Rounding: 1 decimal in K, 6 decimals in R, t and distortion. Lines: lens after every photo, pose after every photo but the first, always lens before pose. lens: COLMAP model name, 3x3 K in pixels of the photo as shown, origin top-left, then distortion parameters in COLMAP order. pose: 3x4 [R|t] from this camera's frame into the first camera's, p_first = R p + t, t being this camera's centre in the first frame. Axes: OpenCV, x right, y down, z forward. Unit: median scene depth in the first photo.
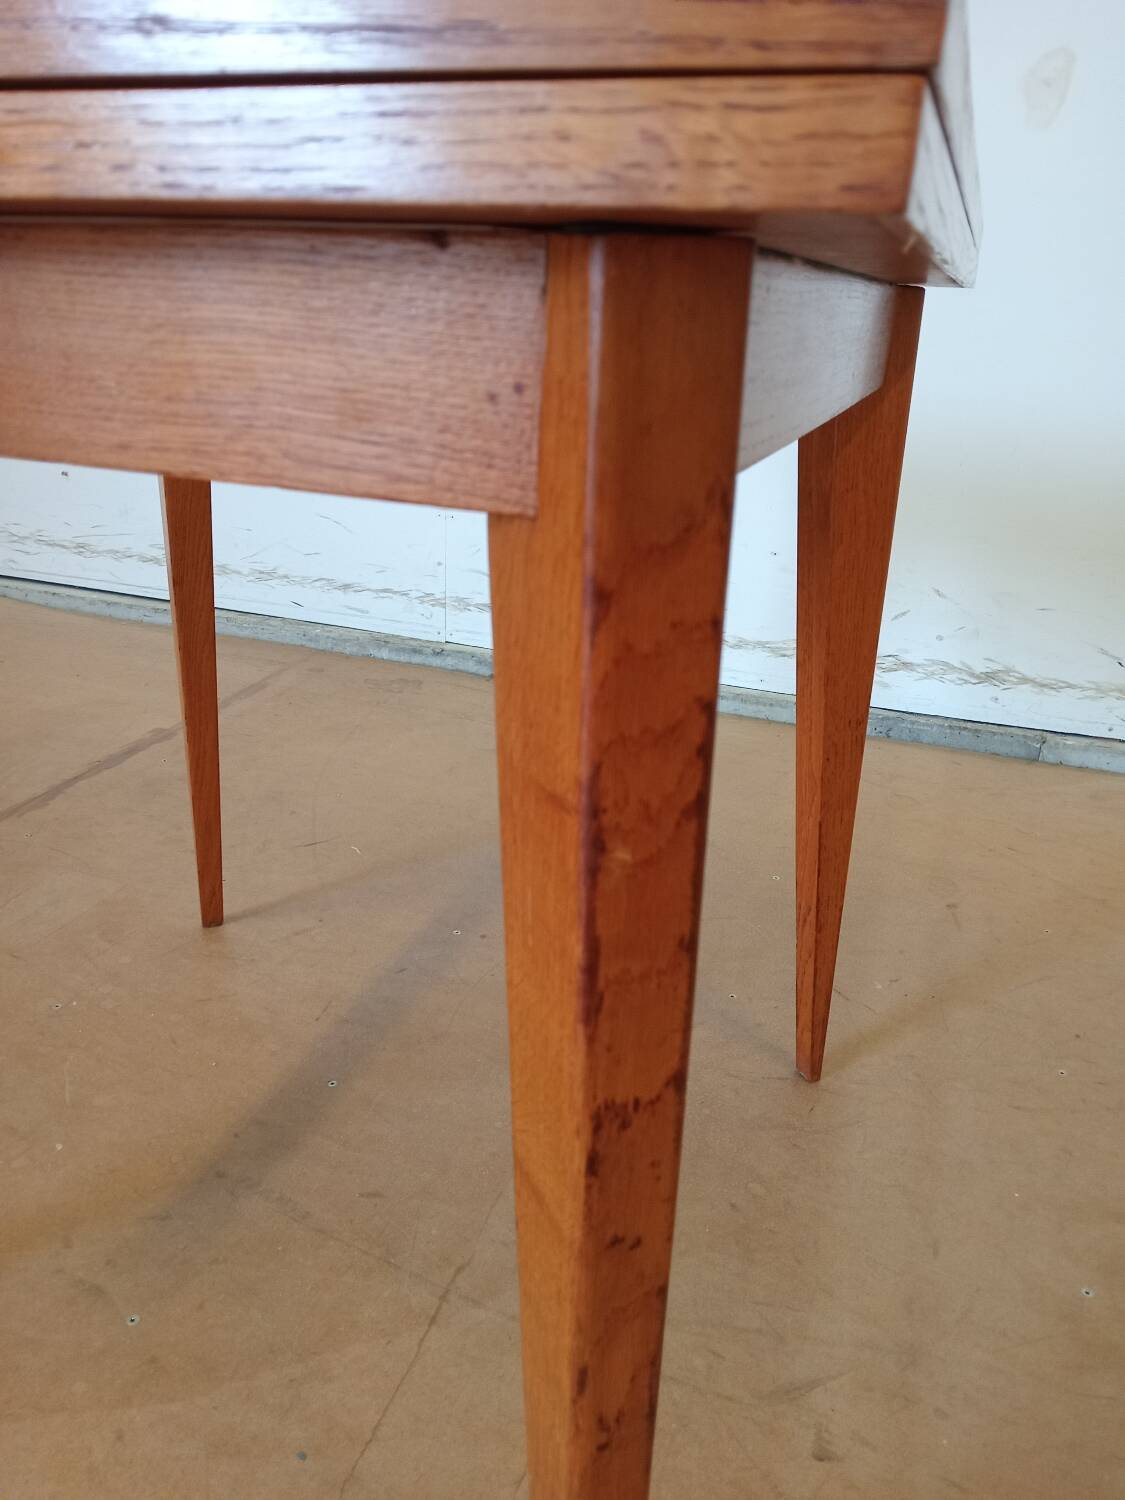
lens RADIAL K [[1124.5, 0, 551.9], [0, 1124.5, 741.1], [0, 0, 1]] dist [0.024012, -0.062269]
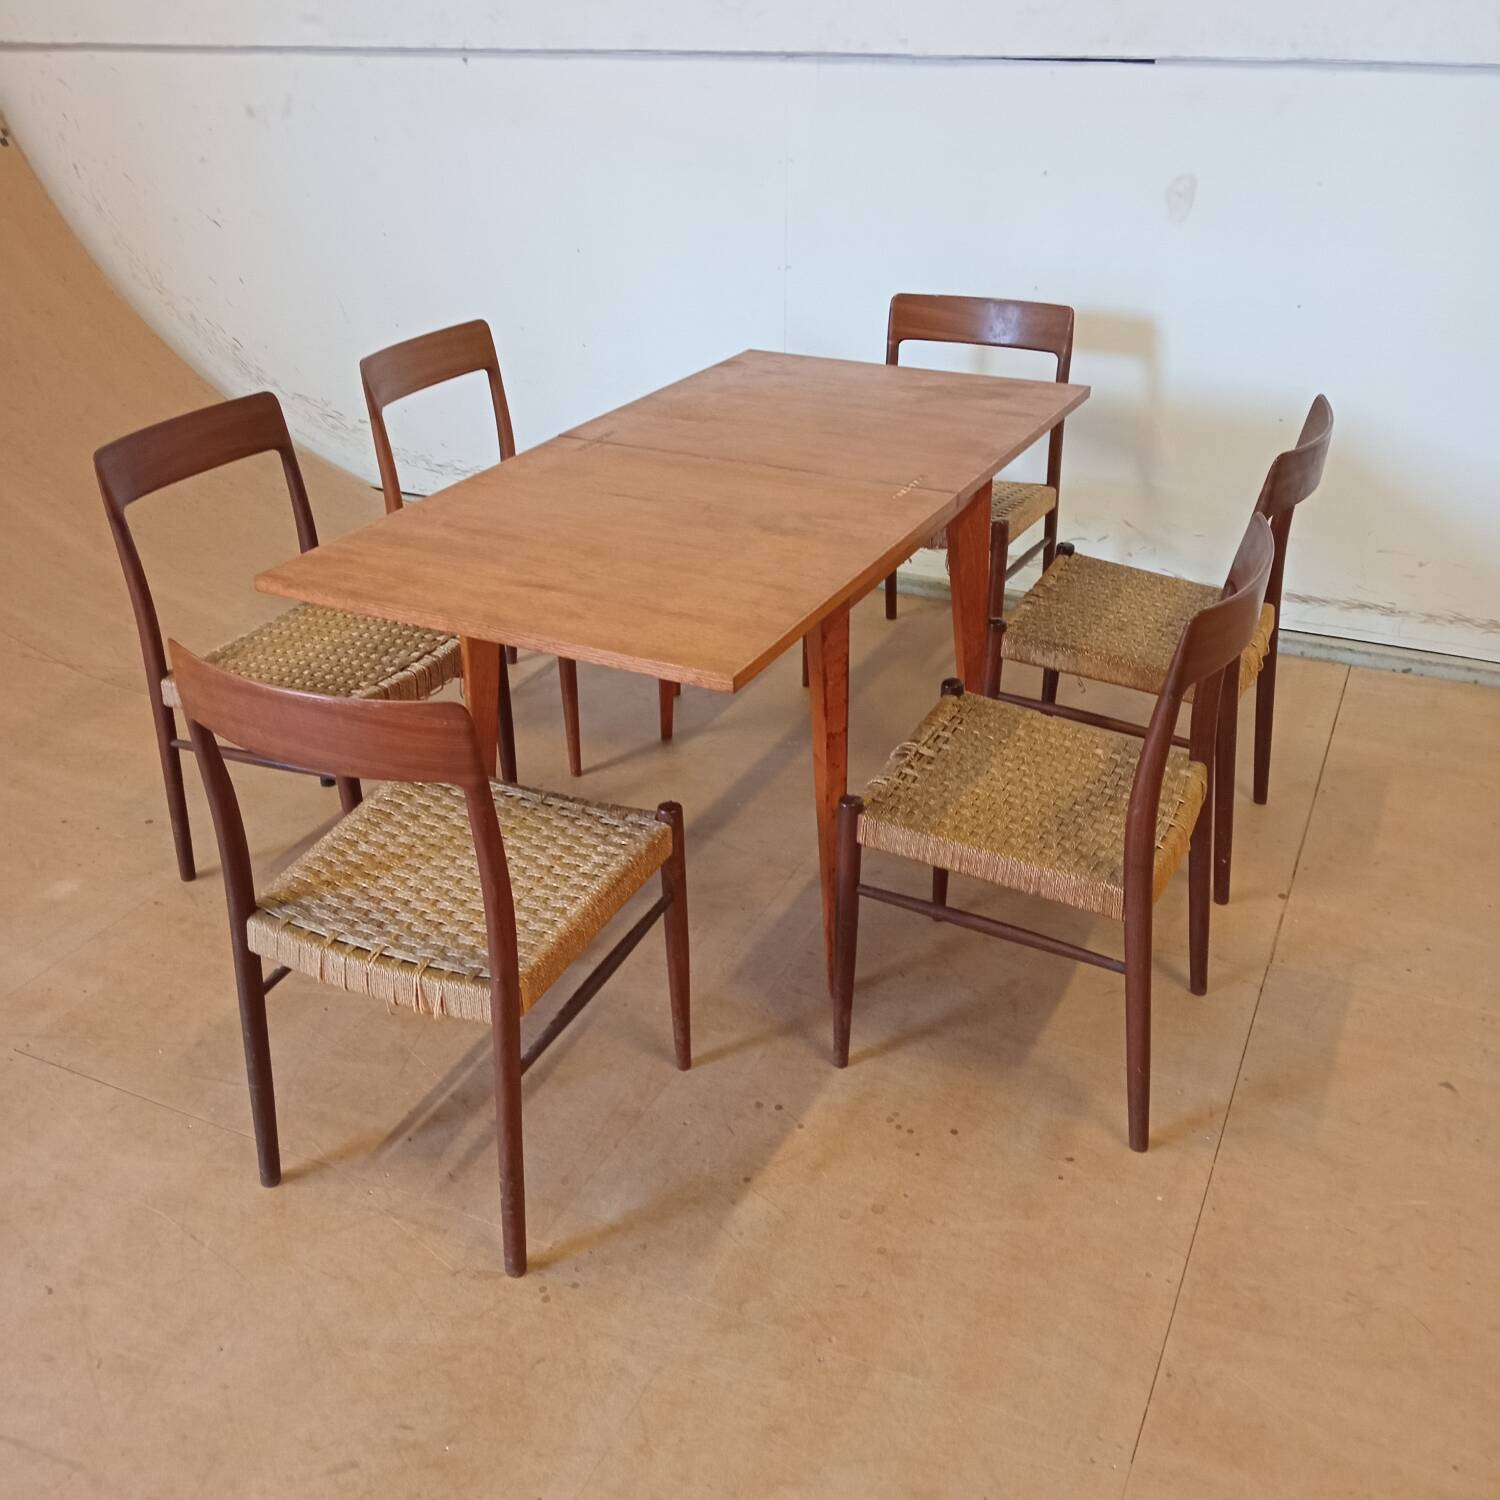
lens RADIAL K [[1496.5, 0, 724.6], [0, 1496.5, 740.8], [0, 0, 1]] dist [0.004386, 0.000000]
pose [[0.992513, 0.002618, -0.122112, 0.132750], [0.009908, 0.994749, 0.101864, -0.106769], [0.121737, -0.102311, 0.987275, -1.918521]]
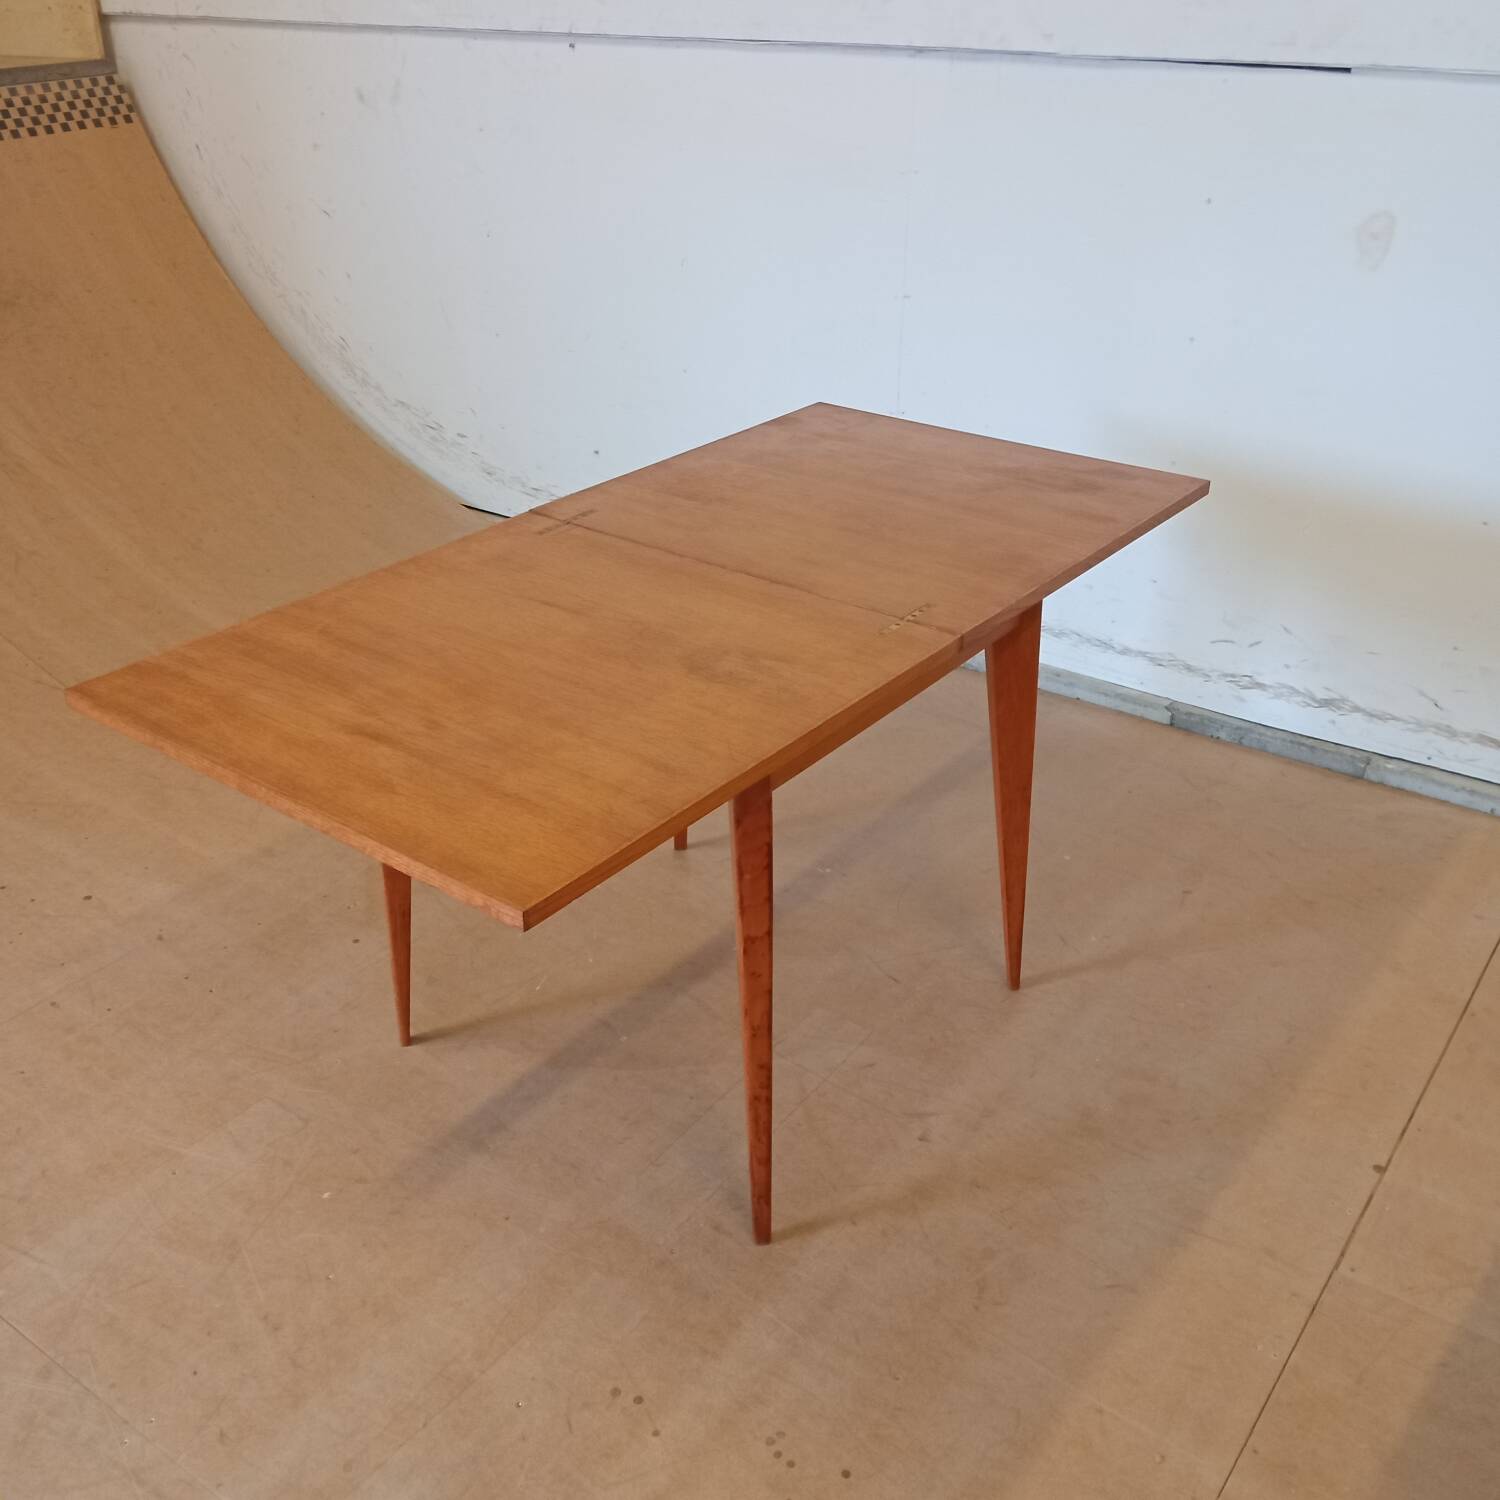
lens RADIAL K [[1537.0, 0, 729.1], [0, 1537.0, 734.4], [0, 0, 1]] dist [0.011038, 0.000000]
pose [[0.955171, 0.091231, -0.281646, 0.490973], [-0.060968, 0.991560, 0.114420, -0.335727], [0.289708, -0.092119, 0.952672, -1.393295]]
